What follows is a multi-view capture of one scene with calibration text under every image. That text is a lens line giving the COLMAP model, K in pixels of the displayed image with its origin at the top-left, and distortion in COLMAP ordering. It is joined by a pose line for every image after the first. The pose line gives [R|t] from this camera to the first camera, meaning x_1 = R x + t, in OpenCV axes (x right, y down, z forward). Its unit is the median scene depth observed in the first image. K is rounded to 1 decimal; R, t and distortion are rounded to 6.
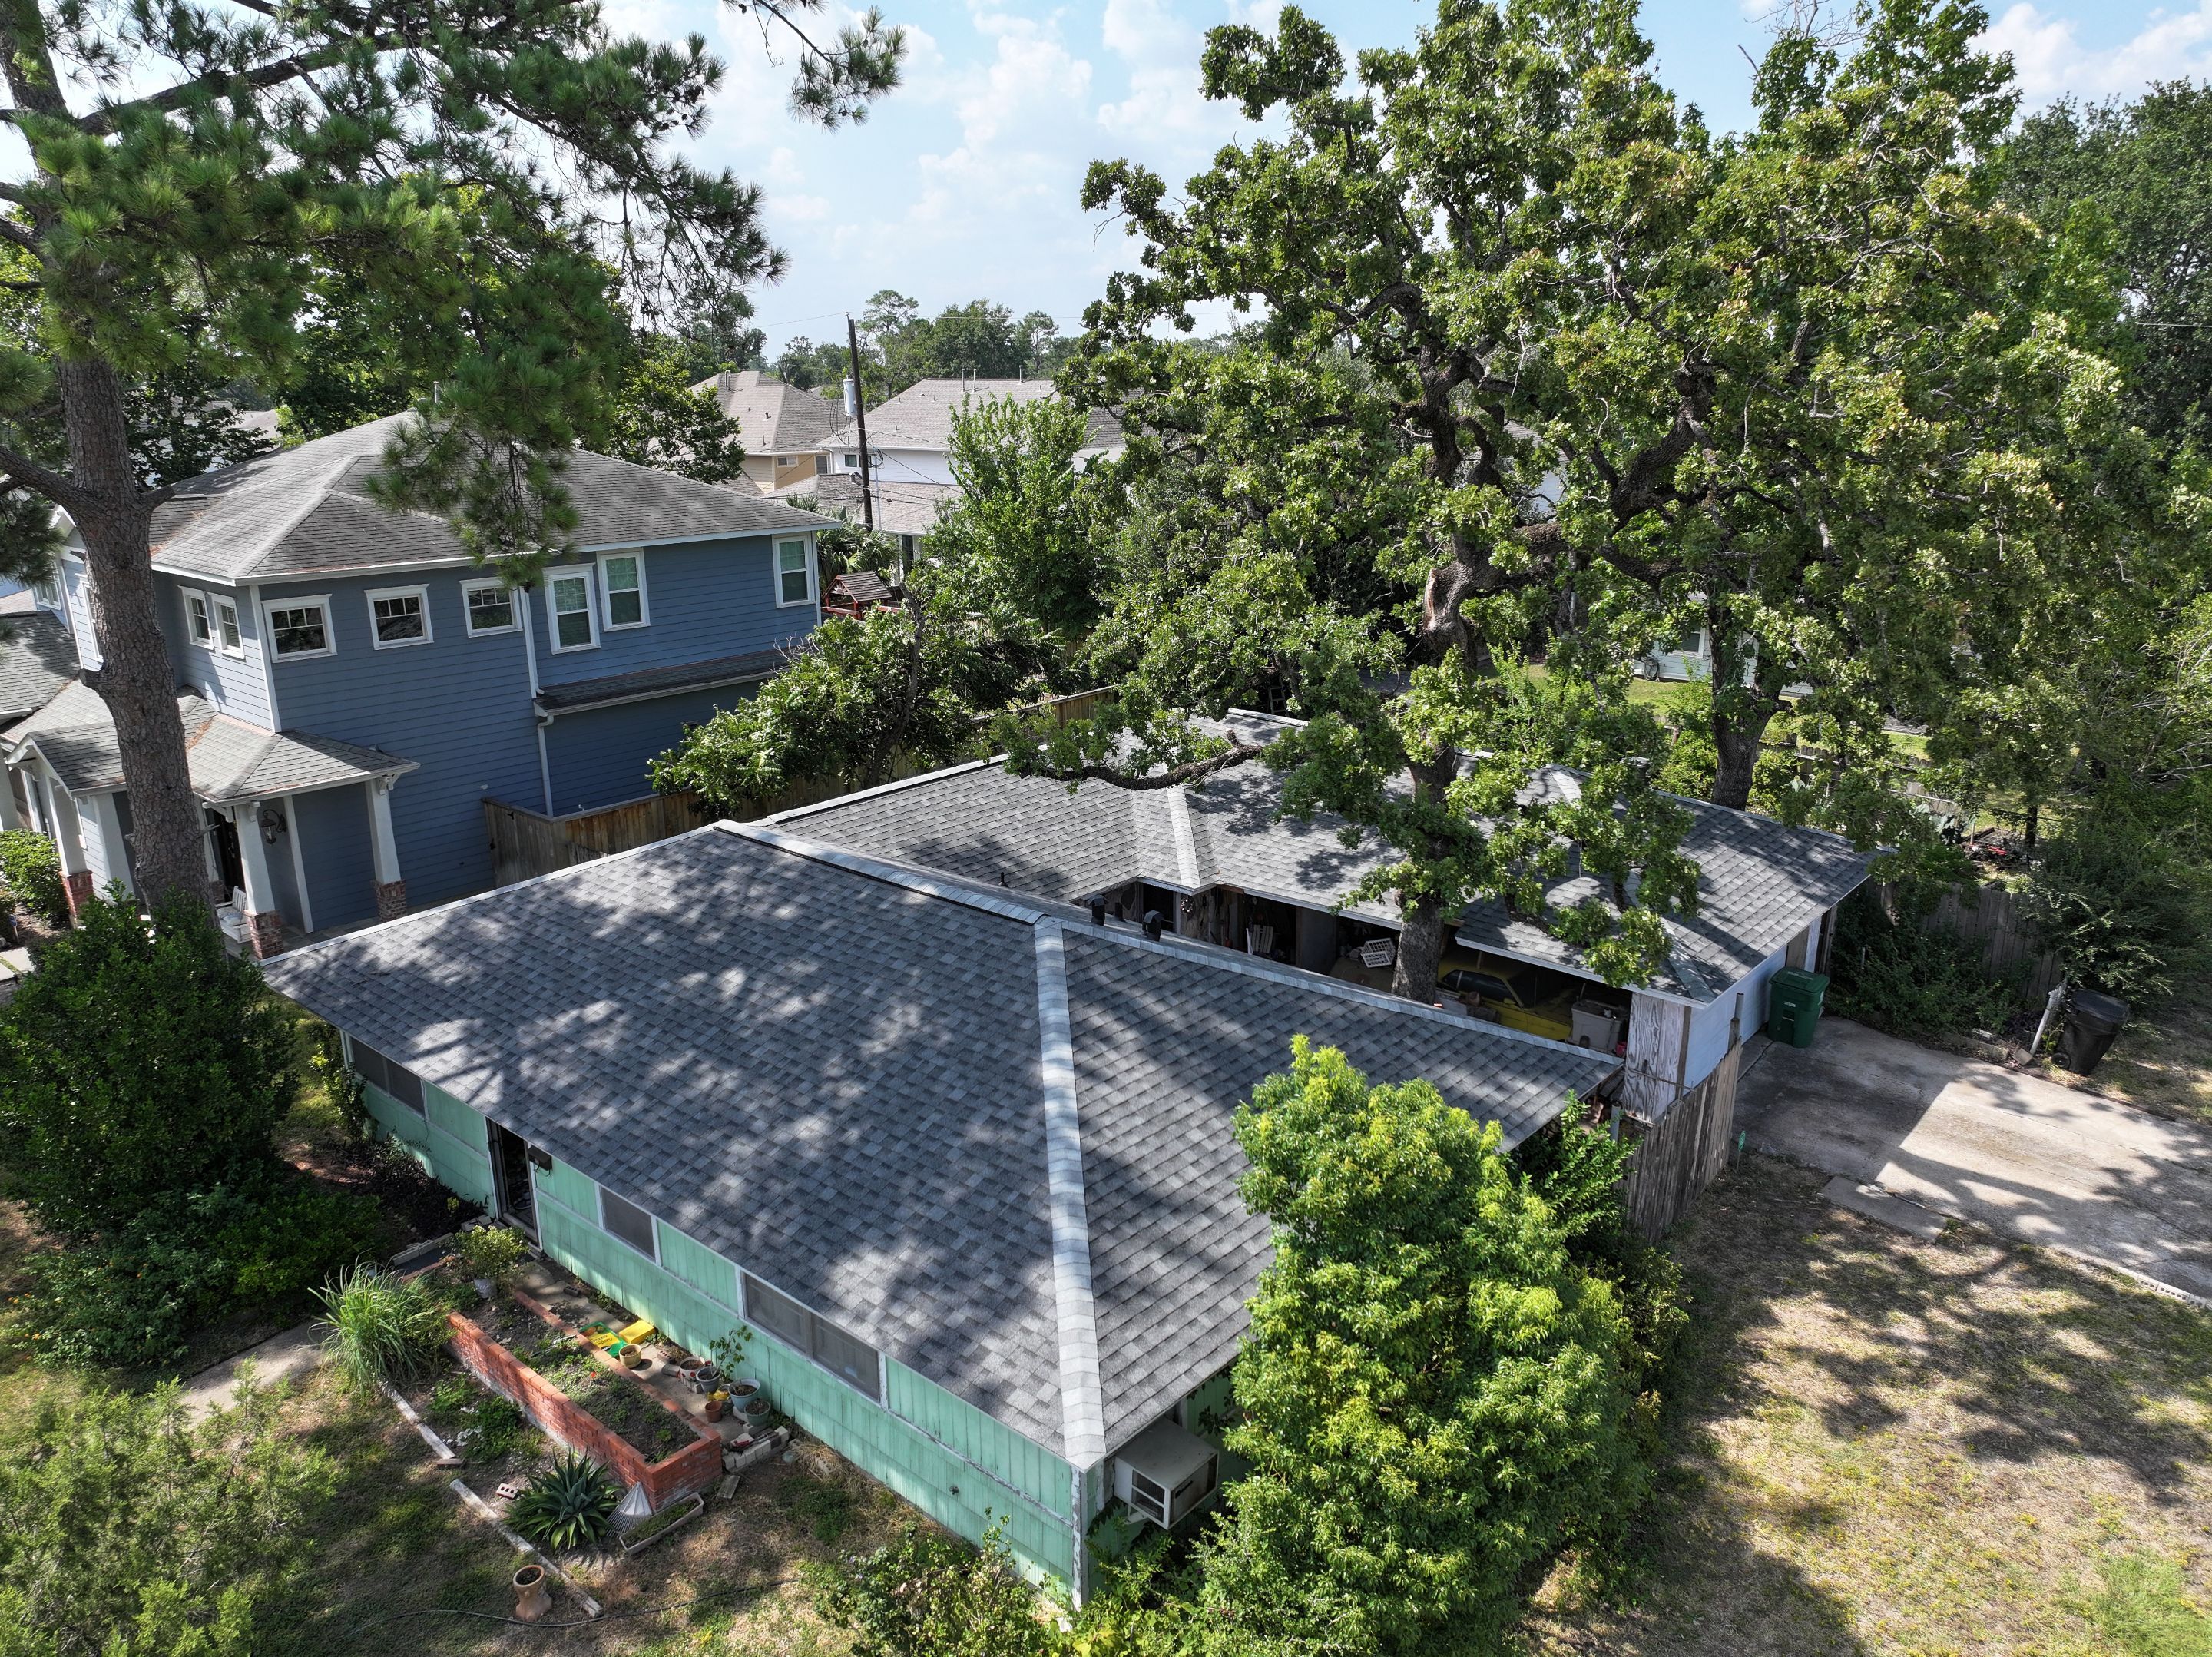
lens RADIAL K [[1511.2, 0, 1106.0], [0, 1511.2, 828.5], [0, 0, 1]] dist [-0.000633, 0.022460]
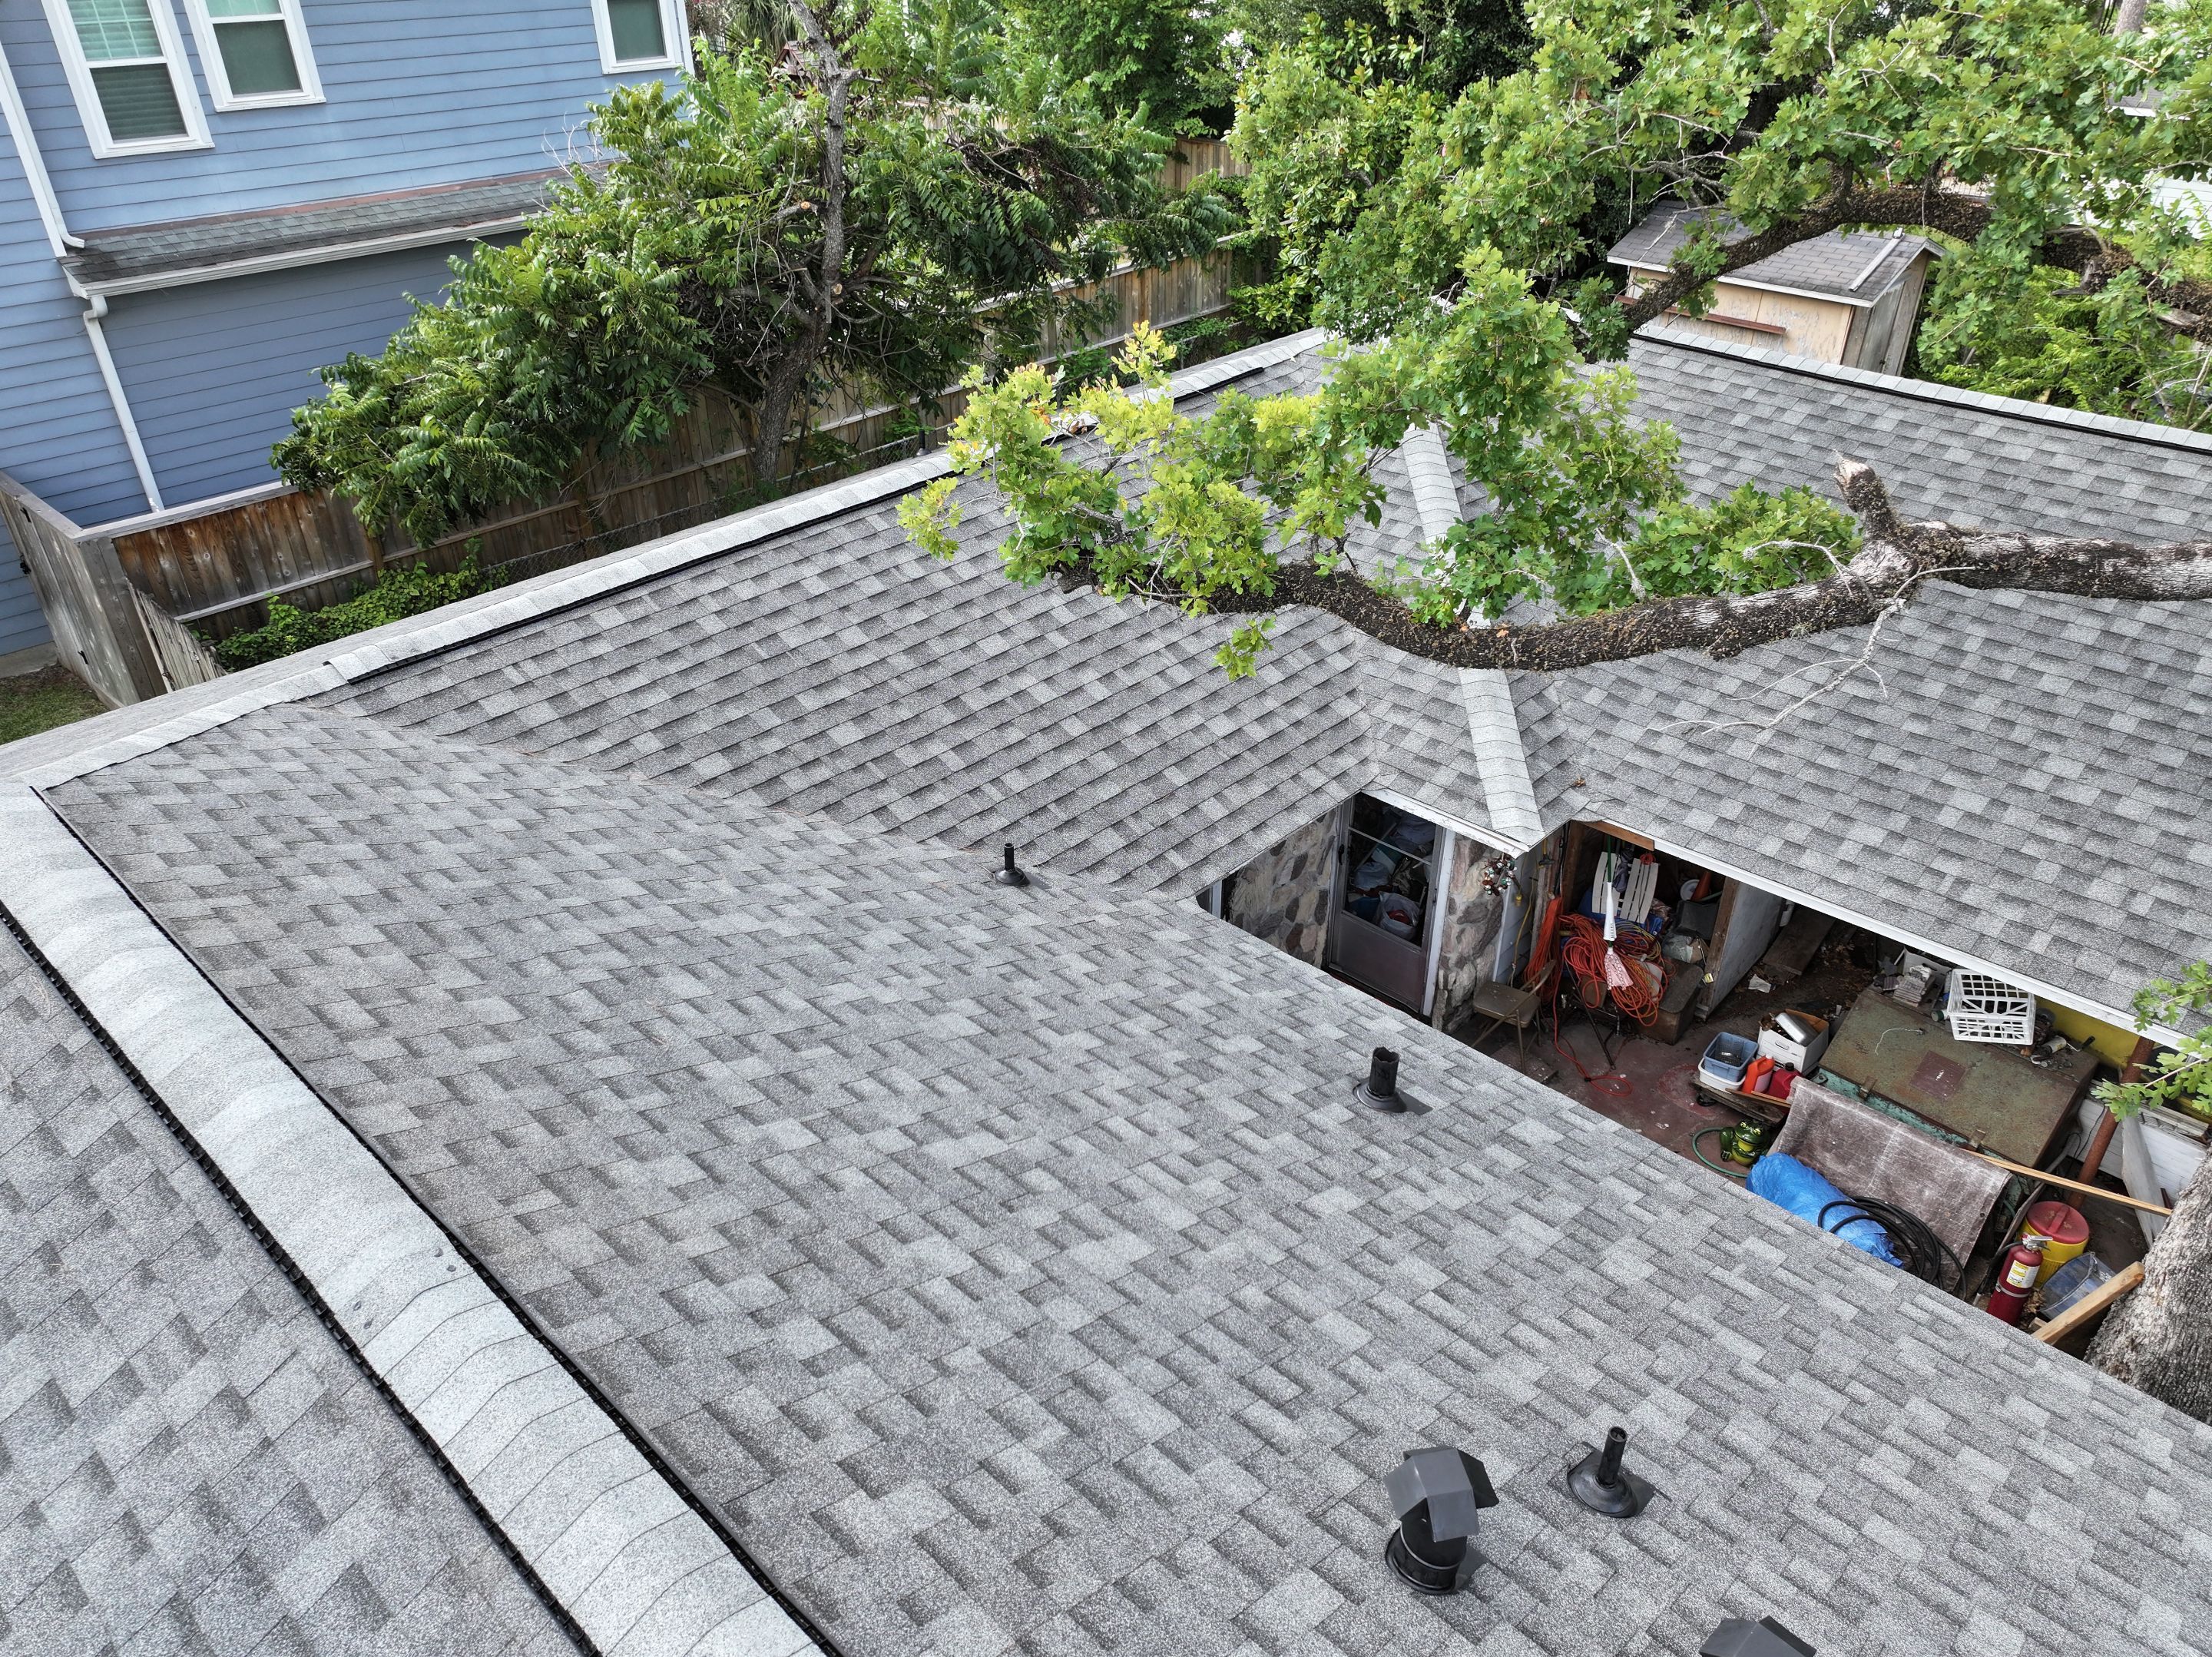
lens RADIAL K [[1511.2, 0, 1106.0], [0, 1511.2, 828.5], [0, 0, 1]] dist [-0.000633, 0.022460]
pose [[0.999526, 0.022130, -0.021380, -0.052001], [-0.015240, 0.959645, 0.280803, -0.096123], [0.026732, -0.280344, 0.959527, 0.898913]]
